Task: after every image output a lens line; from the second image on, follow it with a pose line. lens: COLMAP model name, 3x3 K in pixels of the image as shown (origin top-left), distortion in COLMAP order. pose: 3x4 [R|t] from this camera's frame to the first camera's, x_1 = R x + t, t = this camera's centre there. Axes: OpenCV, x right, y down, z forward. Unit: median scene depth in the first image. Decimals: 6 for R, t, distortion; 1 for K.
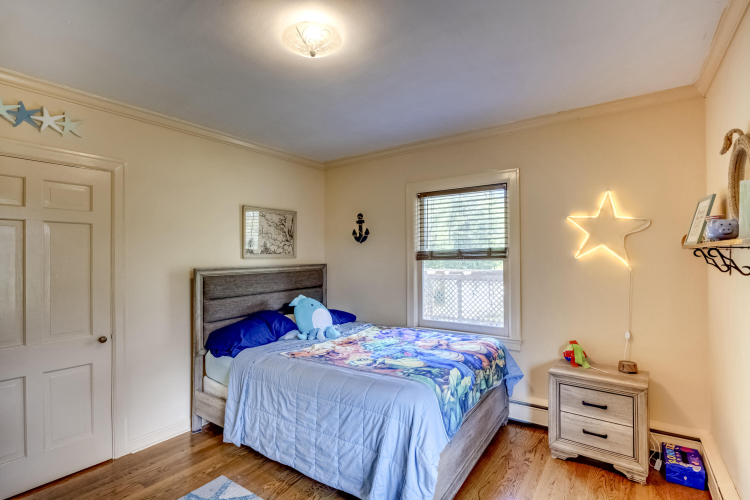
lens RADIAL K [[365.7, 0, 376.3], [0, 365.7, 257.1], [0, 0, 1]] dist [-0.006781, -0.000271]
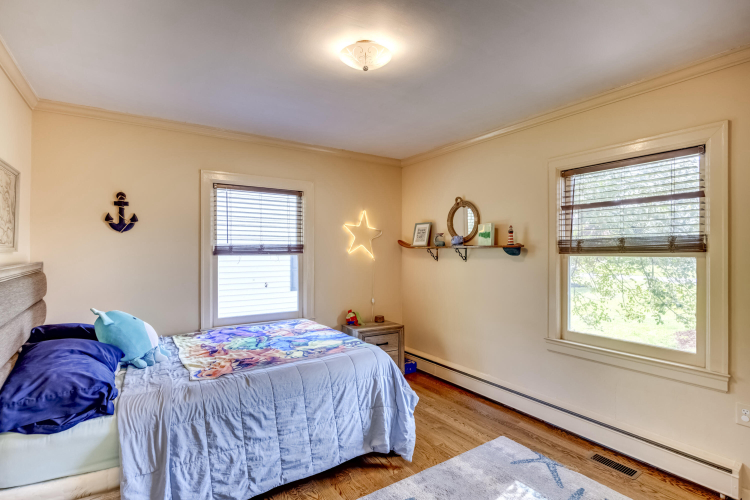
lens RADIAL K [[365.7, 0, 376.3], [0, 365.7, 257.1], [0, 0, 1]] dist [-0.006781, -0.000271]
pose [[0.367446, -0.005060, 0.930031, -0.812340], [0.001041, 0.999987, 0.005030, 0.012138], [-0.930044, -0.000880, 0.367447, 0.380995]]
